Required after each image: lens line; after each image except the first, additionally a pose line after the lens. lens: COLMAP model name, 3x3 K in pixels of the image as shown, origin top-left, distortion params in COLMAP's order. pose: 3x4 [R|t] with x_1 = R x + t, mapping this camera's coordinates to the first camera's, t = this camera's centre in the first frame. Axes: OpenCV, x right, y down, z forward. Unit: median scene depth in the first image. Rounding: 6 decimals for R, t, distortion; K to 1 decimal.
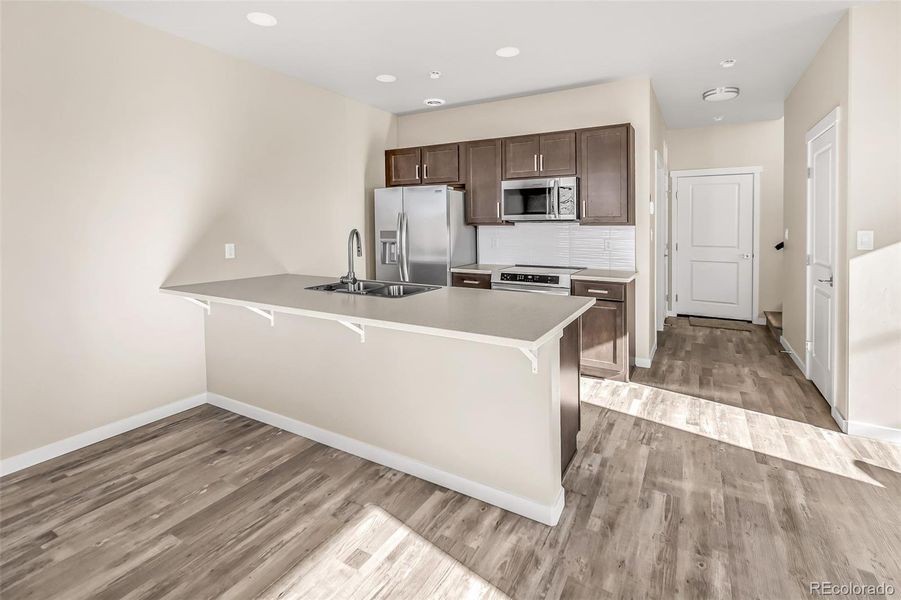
lens RADIAL K [[432.0, 0, 448.4], [0, 432.0, 227.2], [0, 0, 1]] dist [-0.001445, -0.000195]
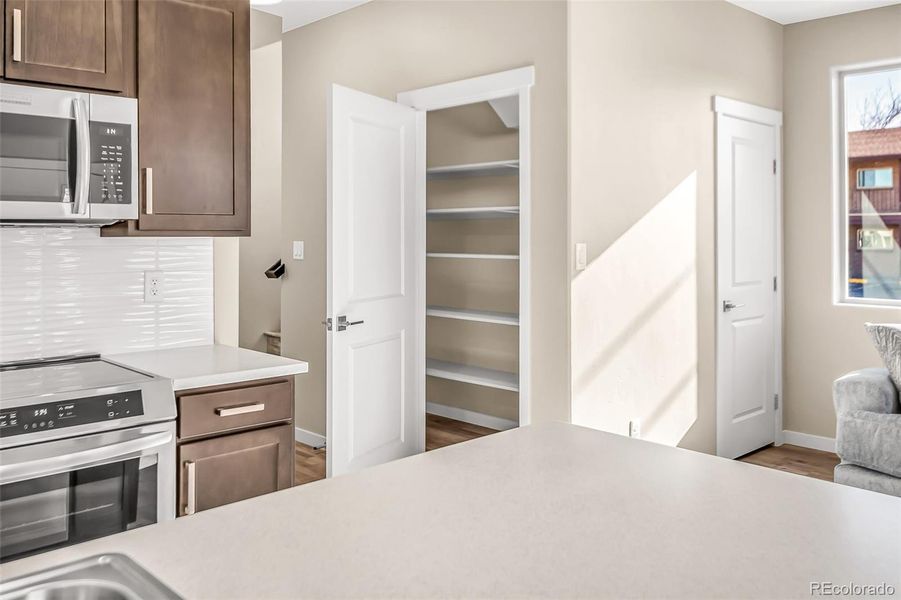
lens RADIAL K [[777.1, 0, 451.1], [0, 777.1, 223.8], [0, 0, 1]] dist [-0.005496, -0.002867]
pose [[0.276713, 0.014750, 0.960839, -0.262640], [0.002946, 0.999864, -0.016197, -0.003920], [-0.960948, 0.007312, 0.276632, 0.633167]]
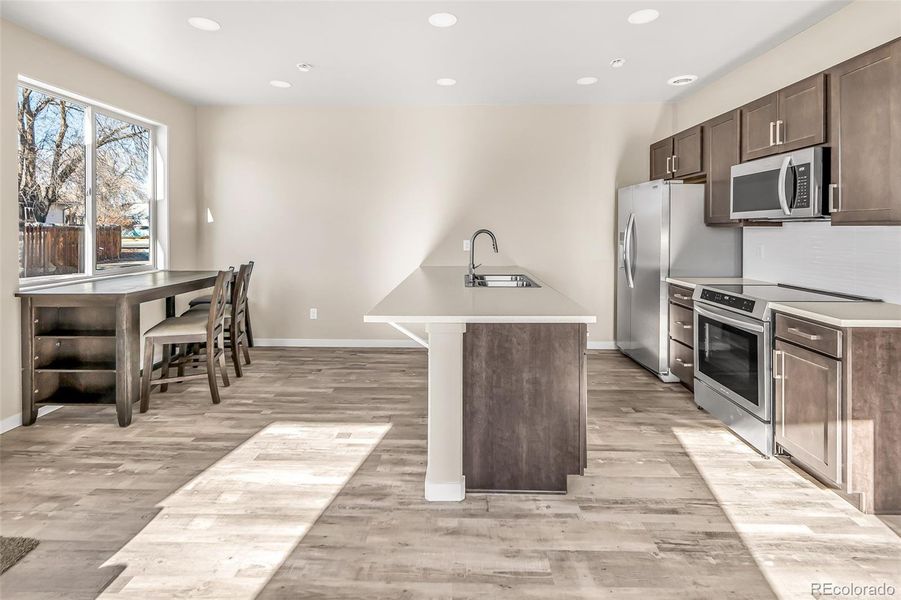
lens RADIAL K [[429.5, 0, 447.6], [0, 429.5, 228.4], [0, 0, 1]] dist [-0.000769, -0.000313]
pose [[0.475496, 0.001680, -0.879716, 0.643296], [-0.007166, 0.999972, -0.001963, 0.004786], [0.879689, 0.007237, 0.475495, 0.277181]]
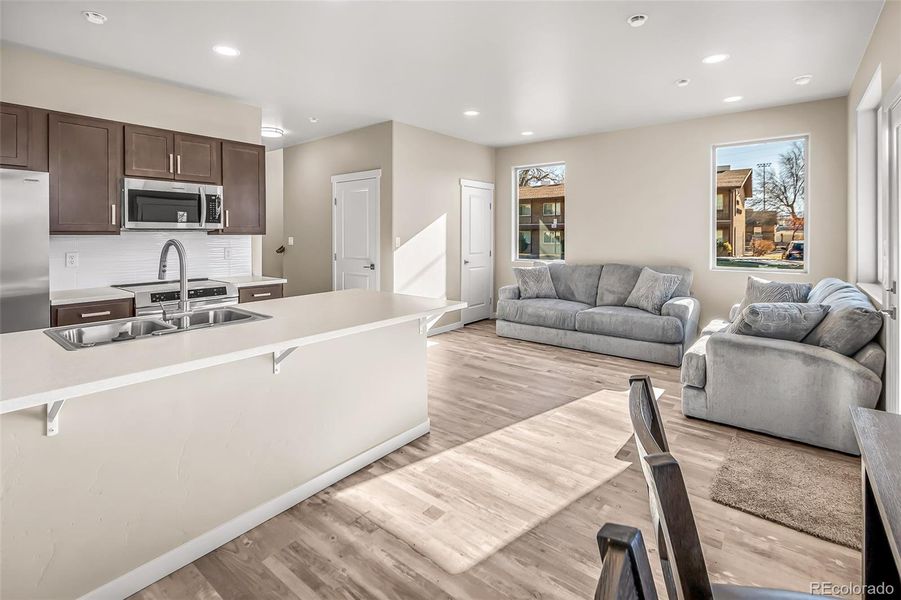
lens RADIAL K [[425.1, 0, 447.1], [0, 425.1, 232.5], [0, 0, 1]] dist [-0.000089, 0.000154]
pose [[0.149241, 0.004876, 0.988789, -0.653675], [0.006522, 0.999961, -0.005916, -0.000662], [-0.988779, 0.007332, 0.149204, 0.372925]]
